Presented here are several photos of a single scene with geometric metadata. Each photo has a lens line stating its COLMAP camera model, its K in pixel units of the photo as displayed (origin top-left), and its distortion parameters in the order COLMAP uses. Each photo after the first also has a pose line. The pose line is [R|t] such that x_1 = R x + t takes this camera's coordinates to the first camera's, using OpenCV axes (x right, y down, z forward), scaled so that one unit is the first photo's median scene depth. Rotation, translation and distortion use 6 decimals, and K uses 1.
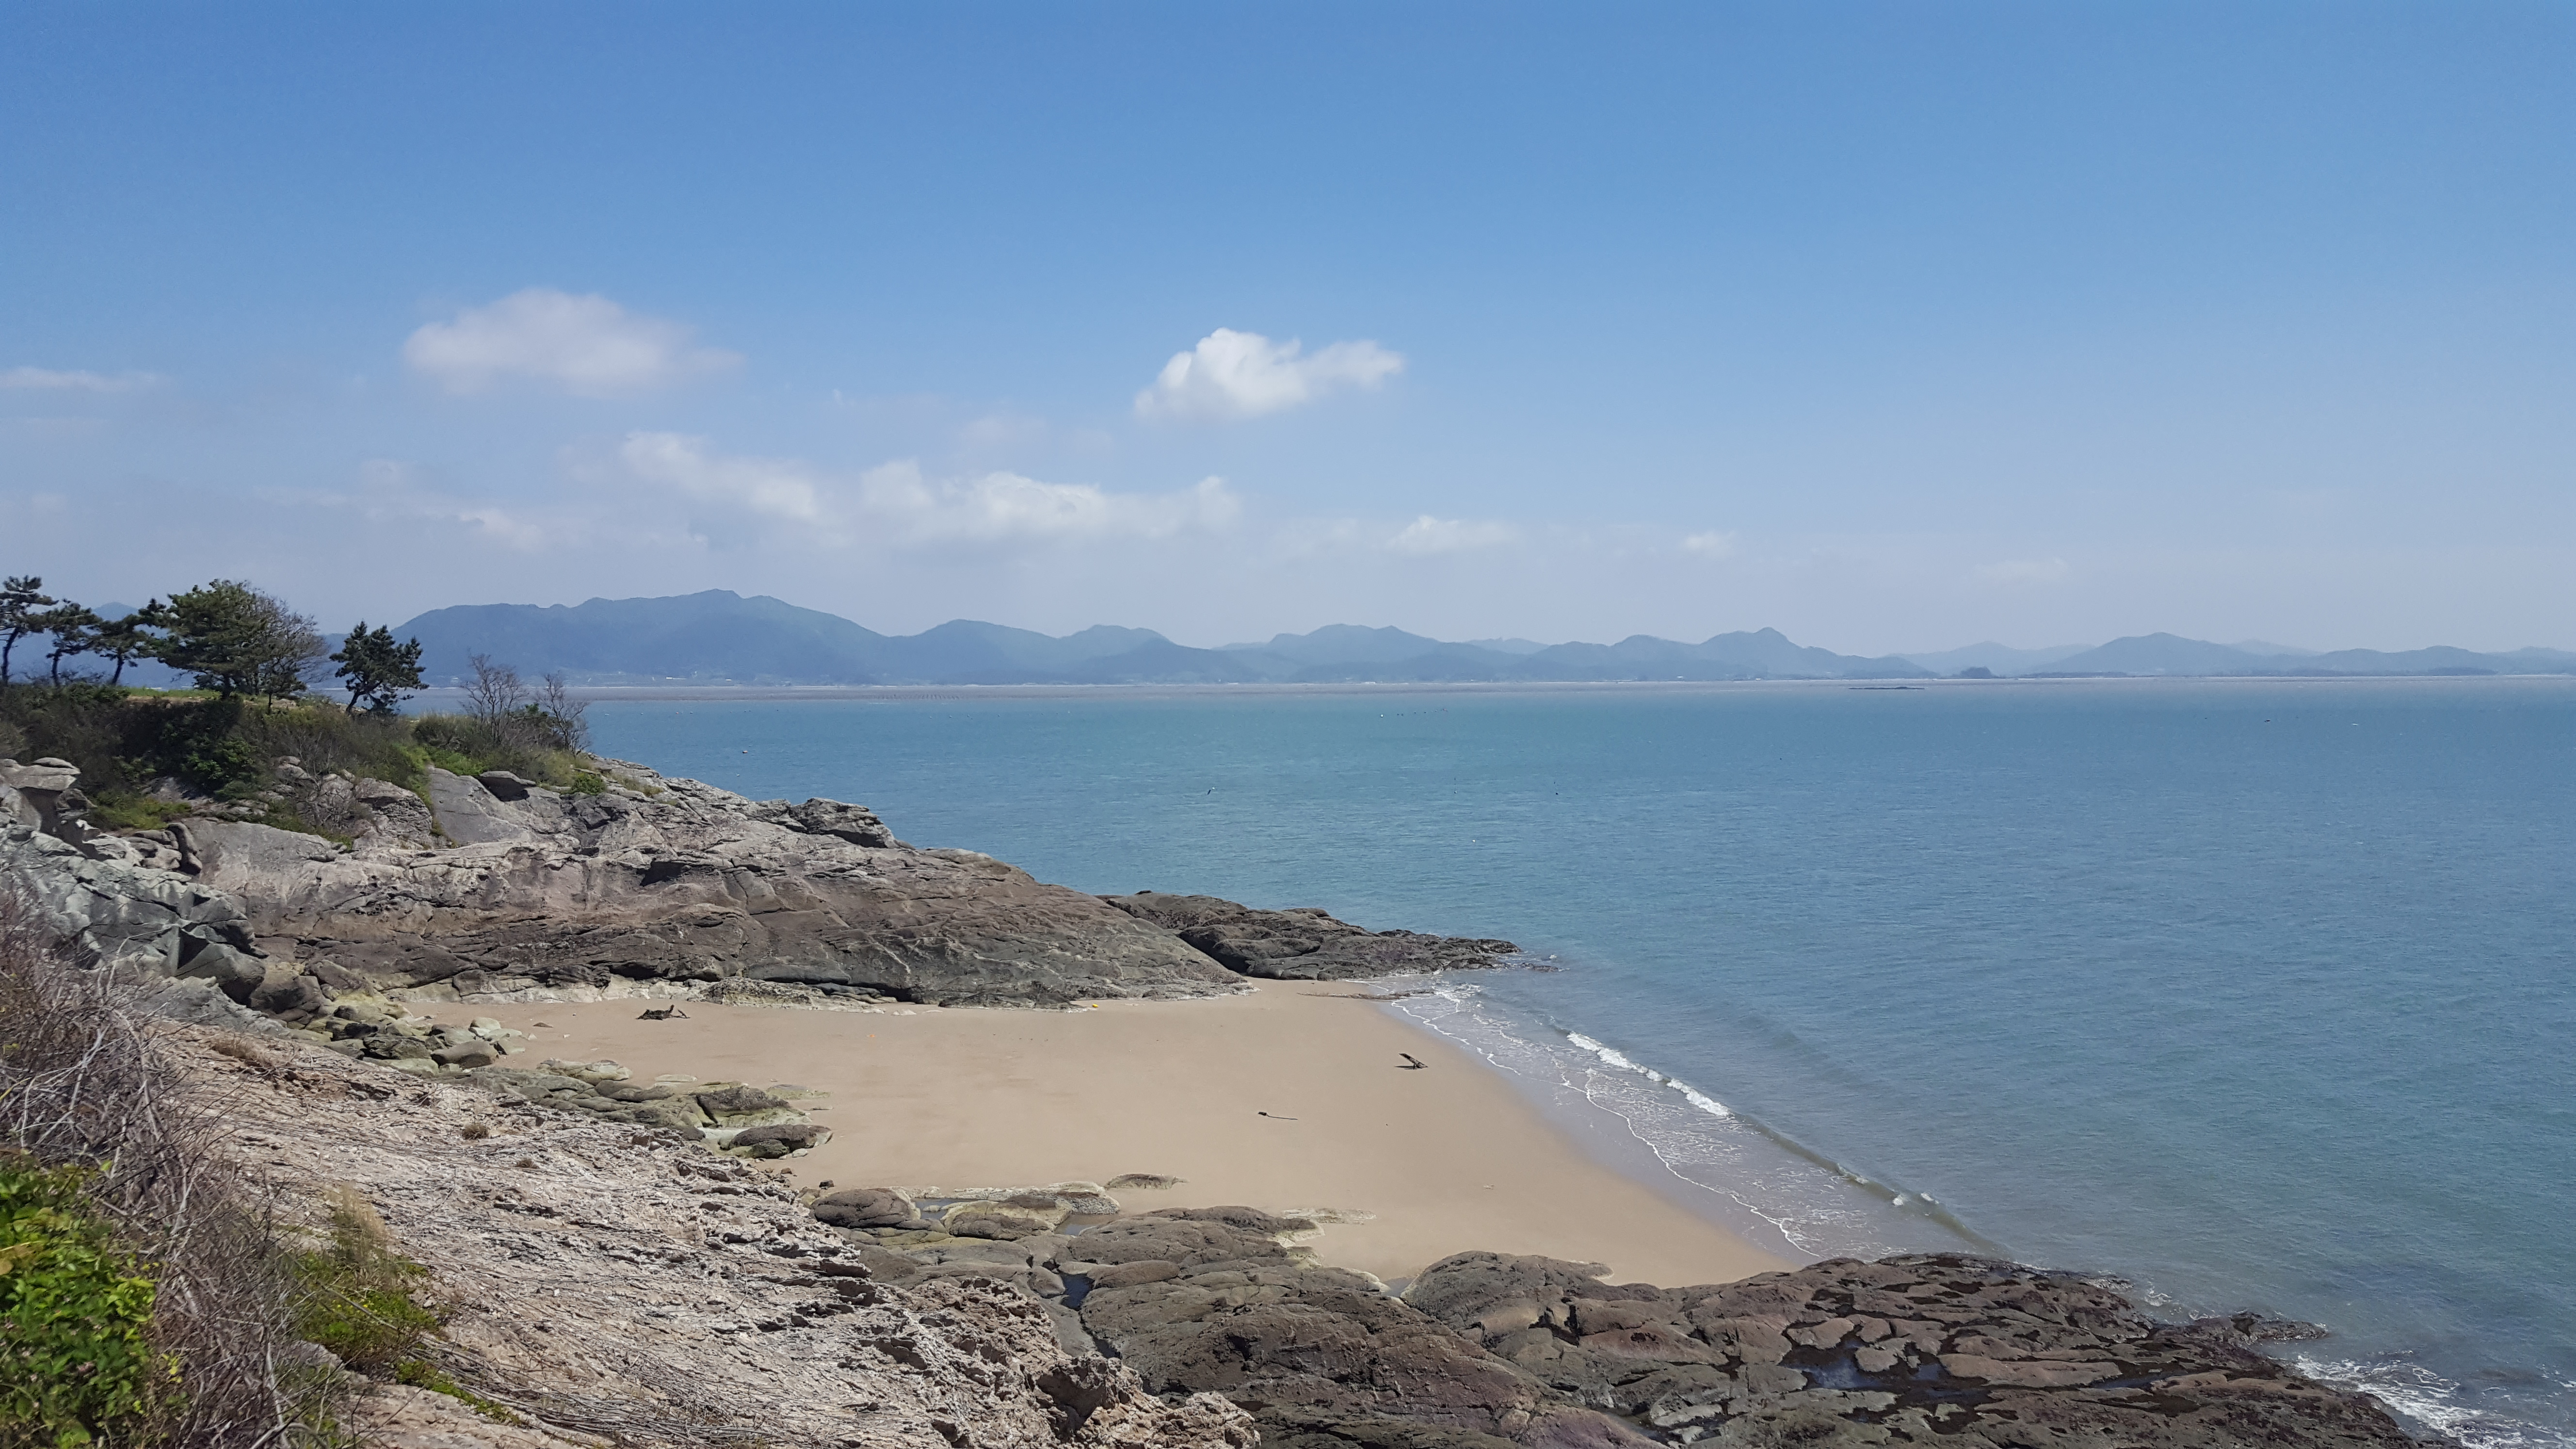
lens RADIAL K [[1931.5, 0, 1298.3], [0, 1931.5, 733.2], [0, 0, 1]] dist [0.147325, -0.252150]
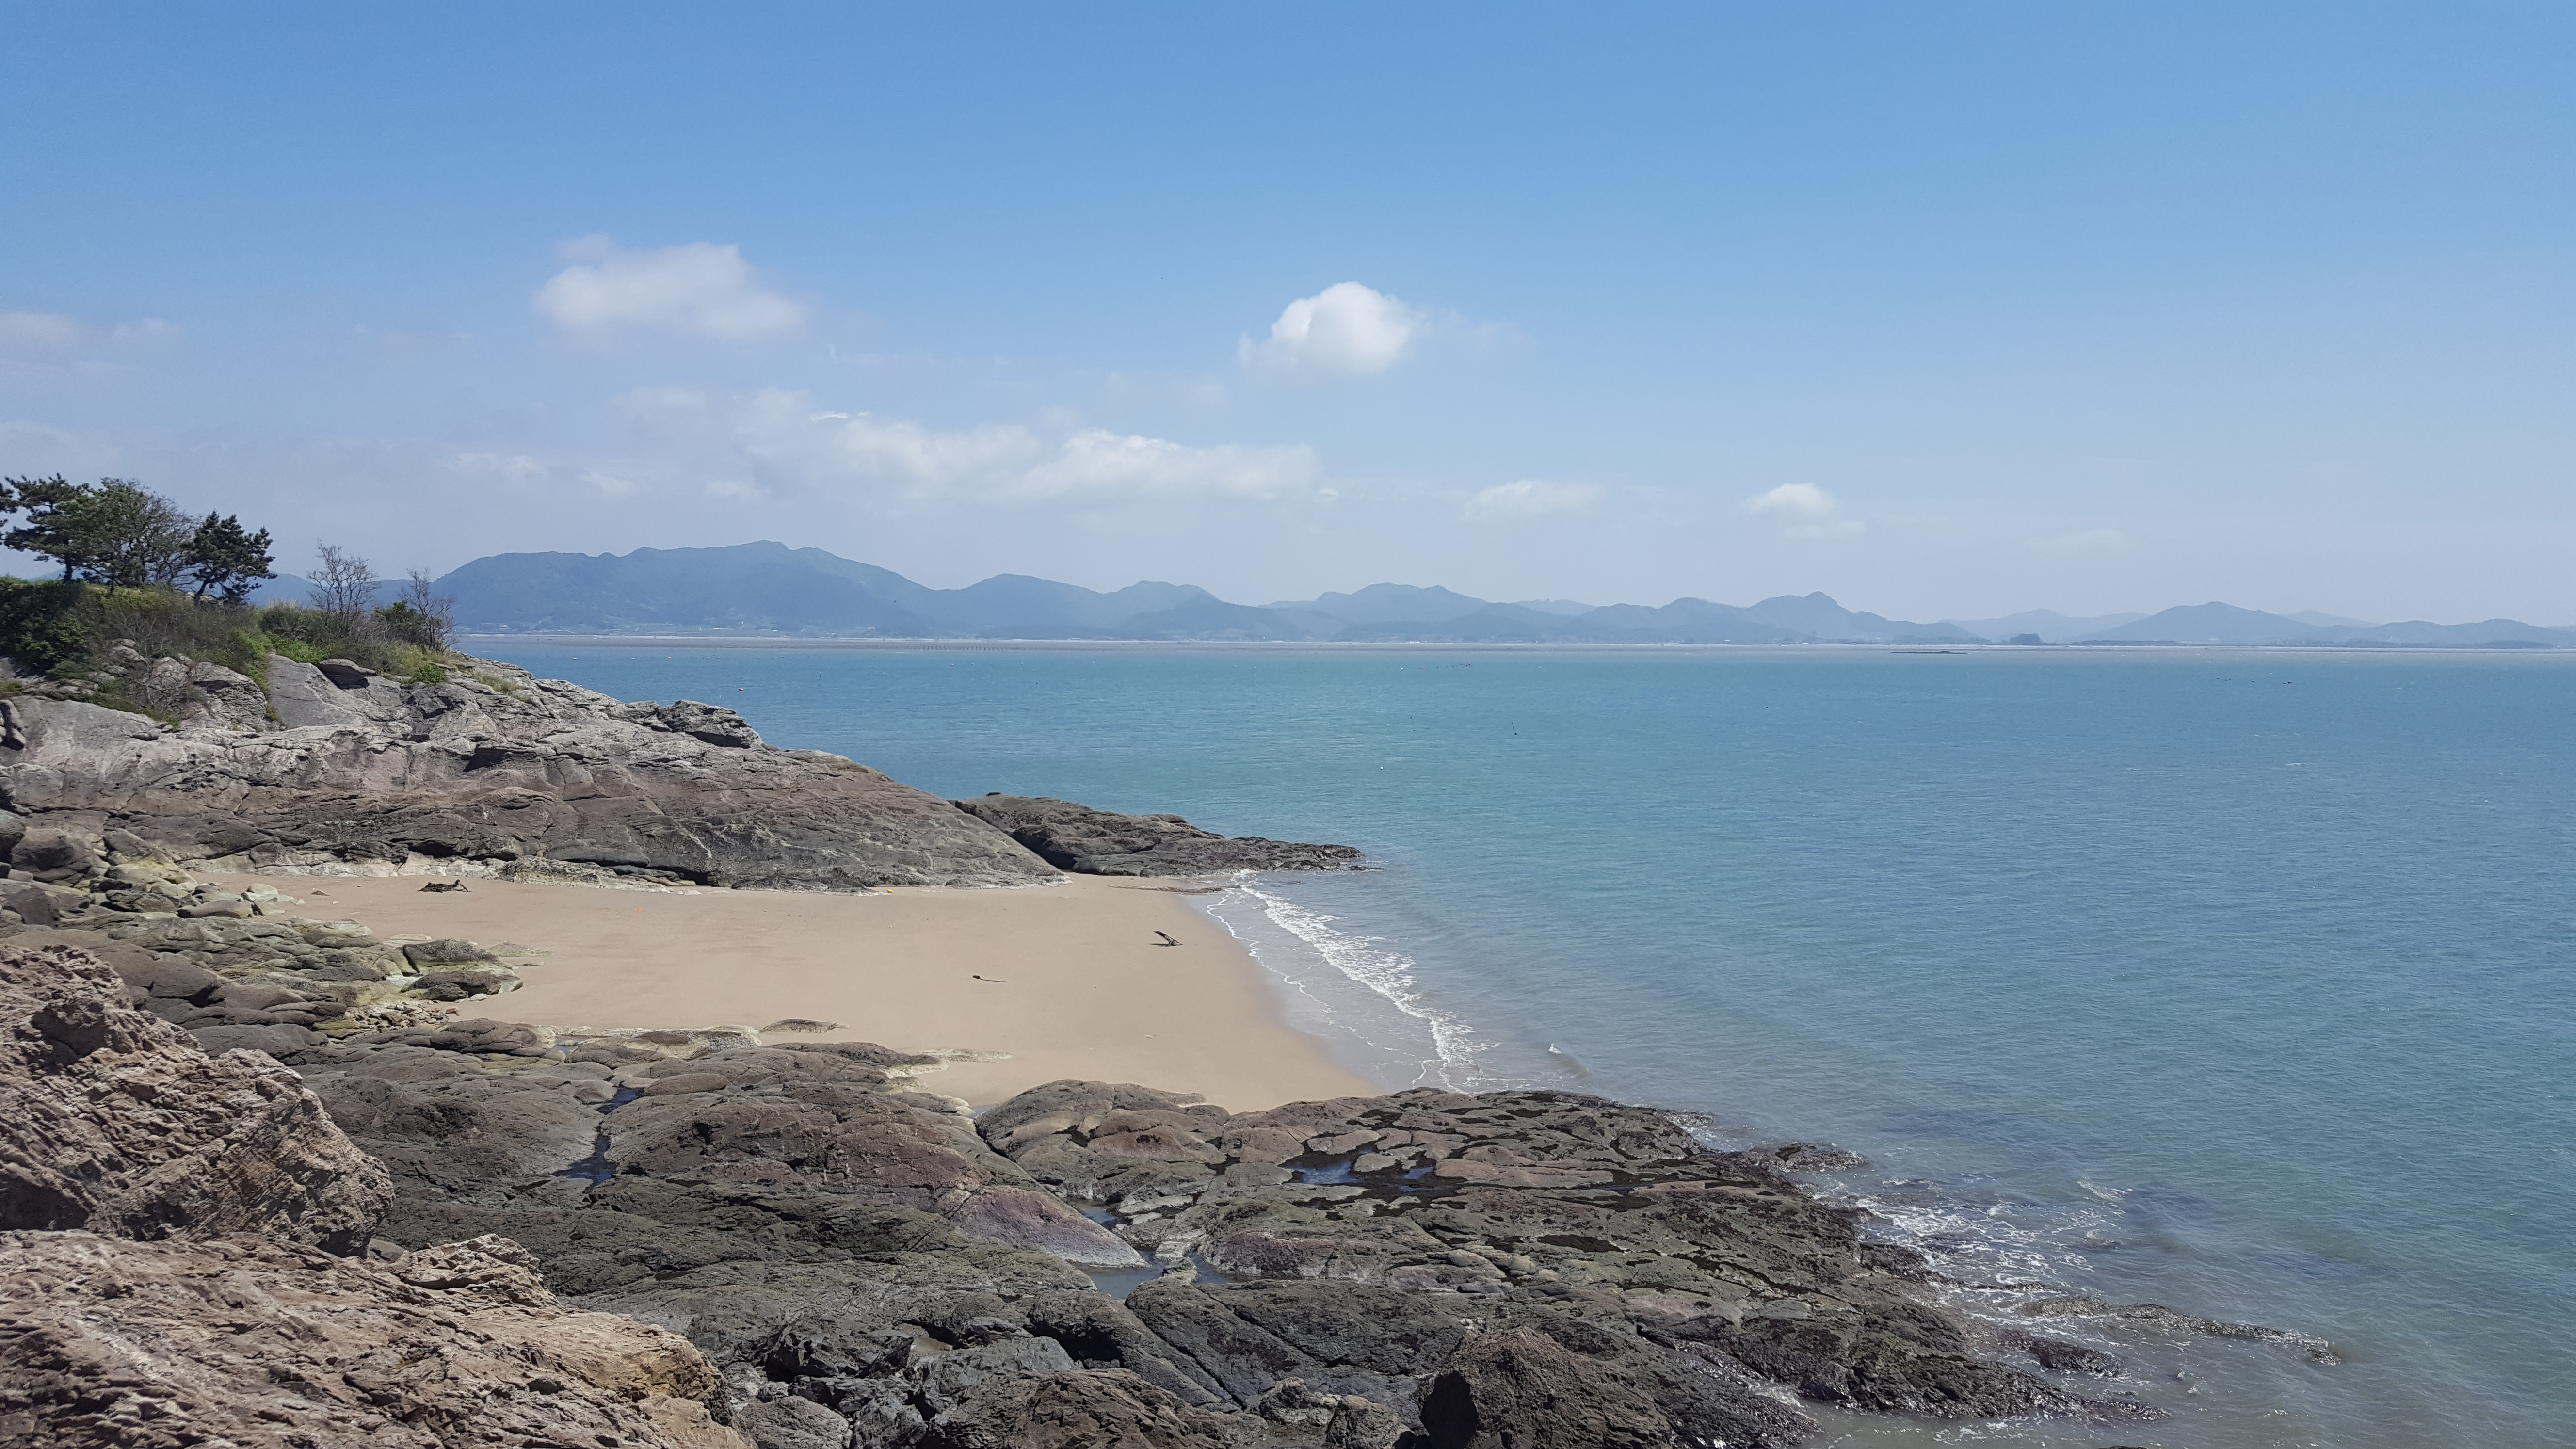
lens RADIAL K [[1954.0, 0, 1436.6], [0, 1954.0, 722.3], [0, 0, 1]] dist [0.082639, -0.094573]
pose [[0.999736, 0.012578, -0.019238, 0.183991], [-0.012638, 0.999916, -0.002956, 0.049121], [0.019200, 0.003198, 0.999811, -0.011390]]
